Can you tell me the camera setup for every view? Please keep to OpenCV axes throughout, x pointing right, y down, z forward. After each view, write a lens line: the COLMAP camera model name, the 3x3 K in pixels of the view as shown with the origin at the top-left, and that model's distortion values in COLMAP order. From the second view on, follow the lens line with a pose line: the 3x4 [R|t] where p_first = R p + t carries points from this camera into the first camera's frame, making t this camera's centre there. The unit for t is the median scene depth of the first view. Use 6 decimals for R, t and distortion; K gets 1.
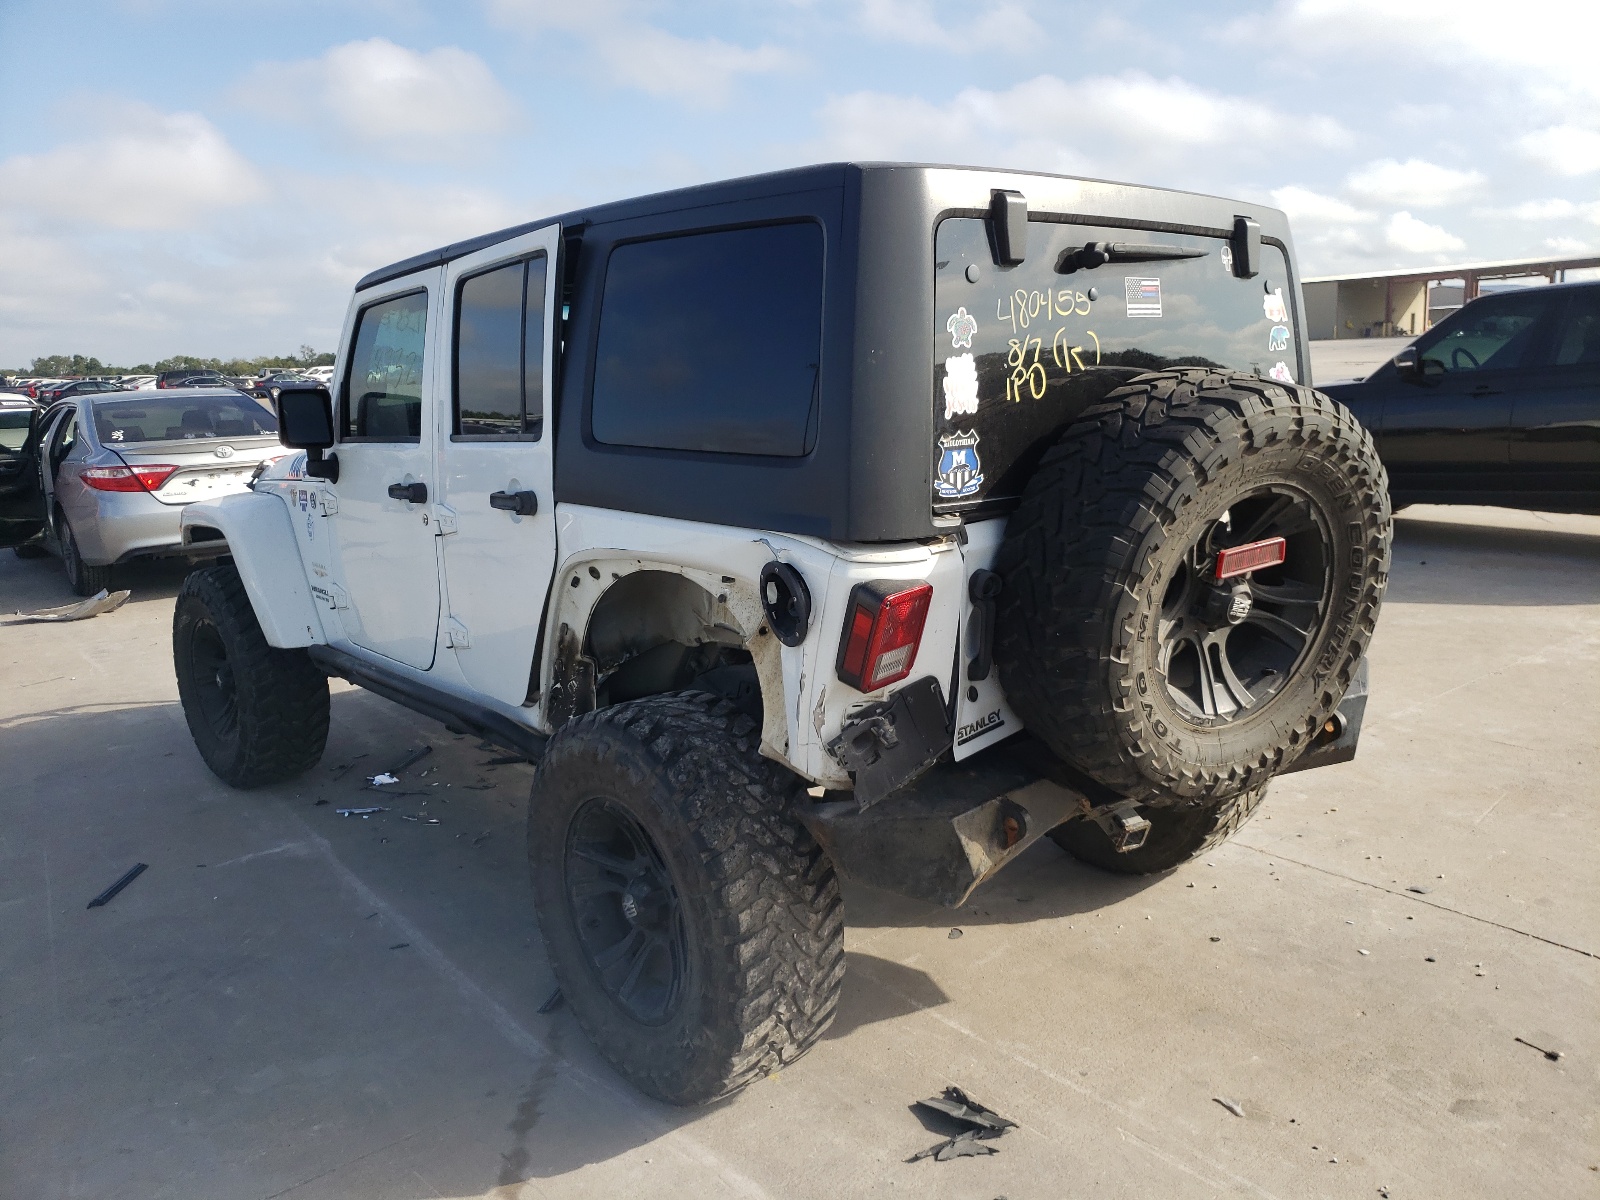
lens RADIAL K [[1237.6, 0, 830.3], [0, 1237.6, 598.7], [0, 0, 1]] dist [0.015148, -0.001593]
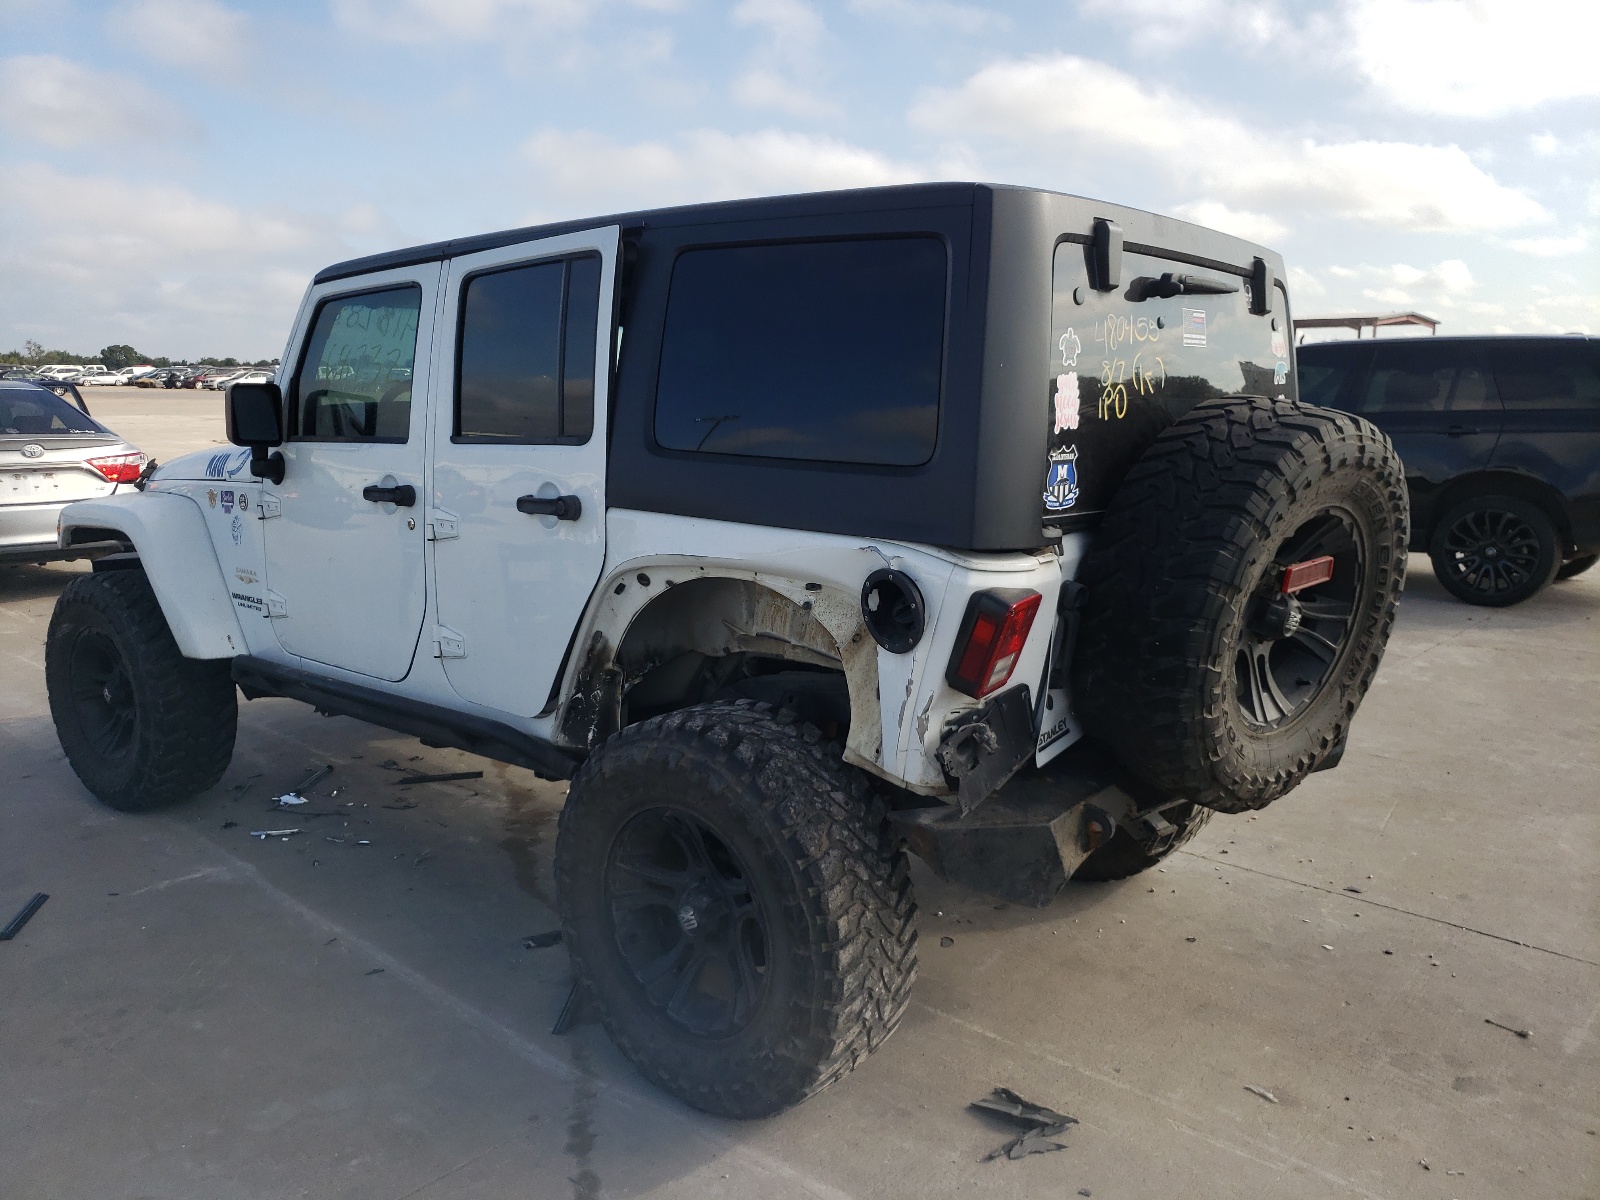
lens RADIAL K [[1236.1, 0, 800.0], [0, 1236.1, 600.0], [0, 0, 1]] dist [0.010942, 0.005169]
pose [[0.987537, 0.015262, 0.156646, -0.245676], [-0.012254, 0.999722, -0.020152, 0.015178], [-0.156910, 0.017982, 0.987449, 0.011969]]
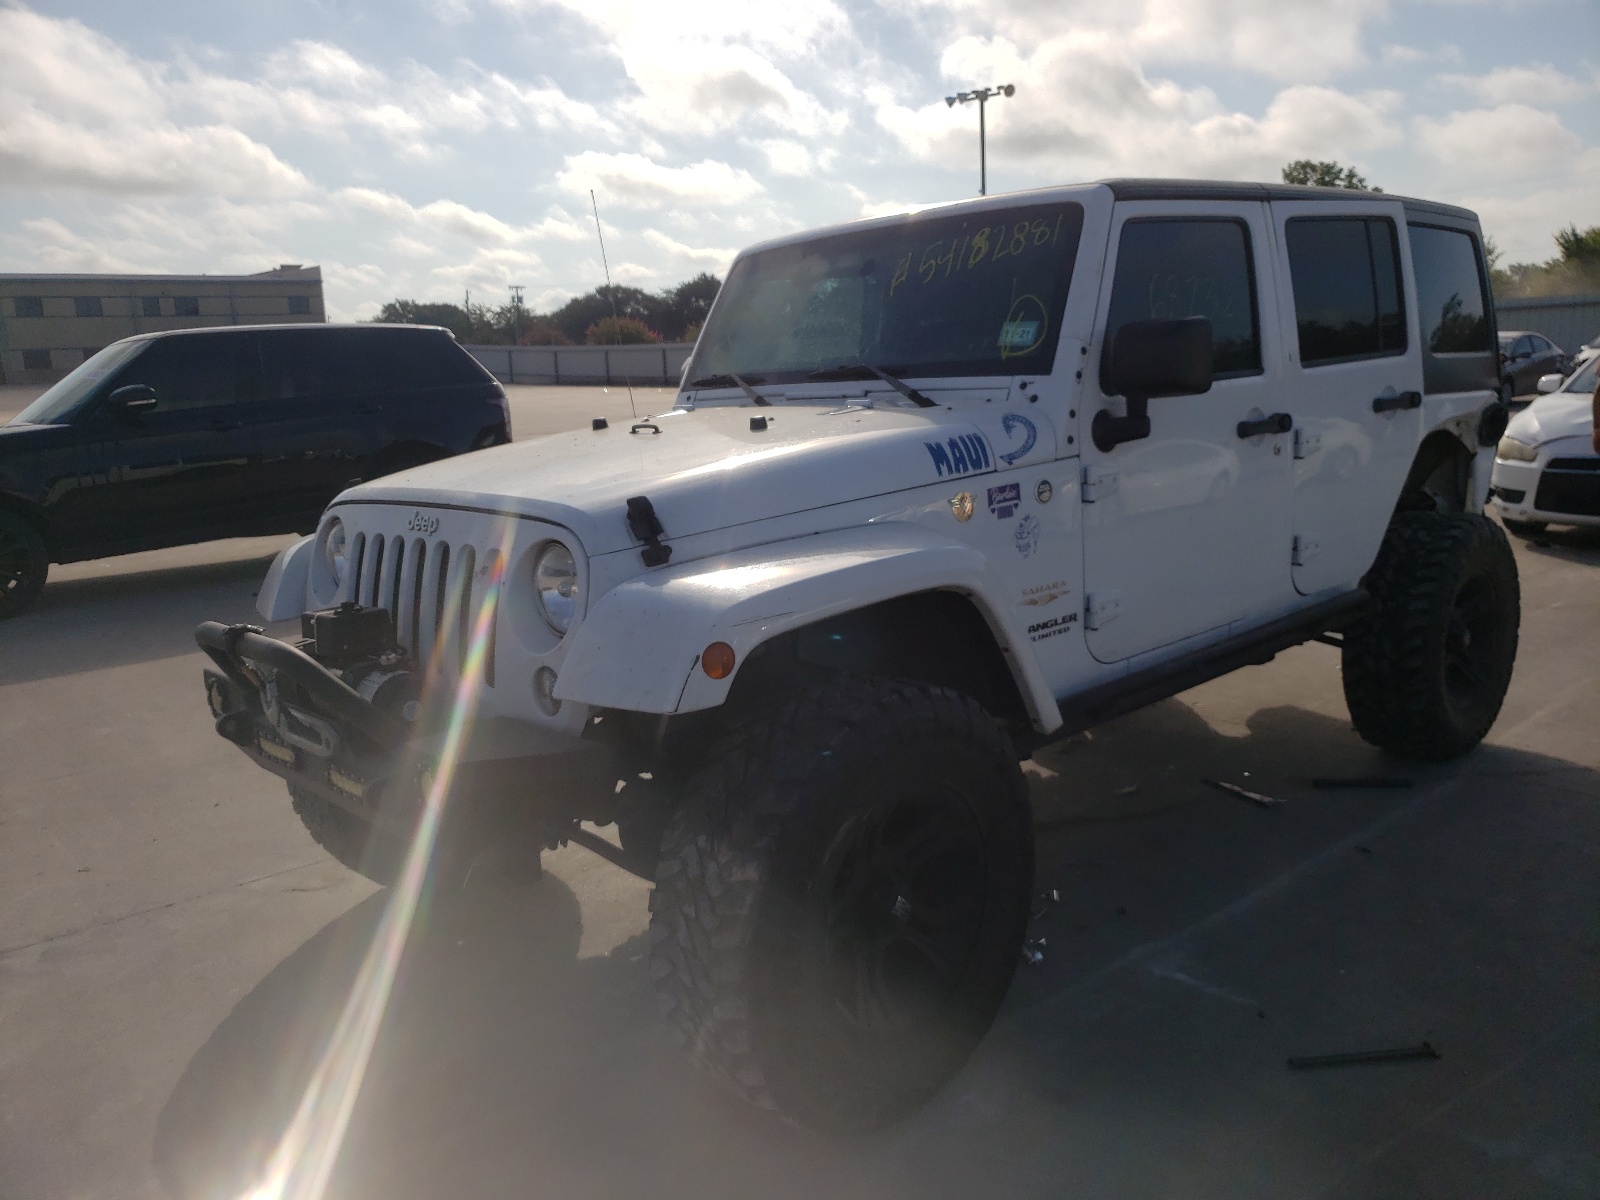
lens RADIAL K [[1252.8, 0, 801.8], [0, 1252.8, 560.3], [0, 0, 1]] dist [0.012418, 0.003192]
pose [[-0.023824, -0.130573, 0.991152, -1.850124], [0.227520, 0.964709, 0.132559, -0.276158], [-0.973482, 0.228665, 0.006725, 1.919396]]
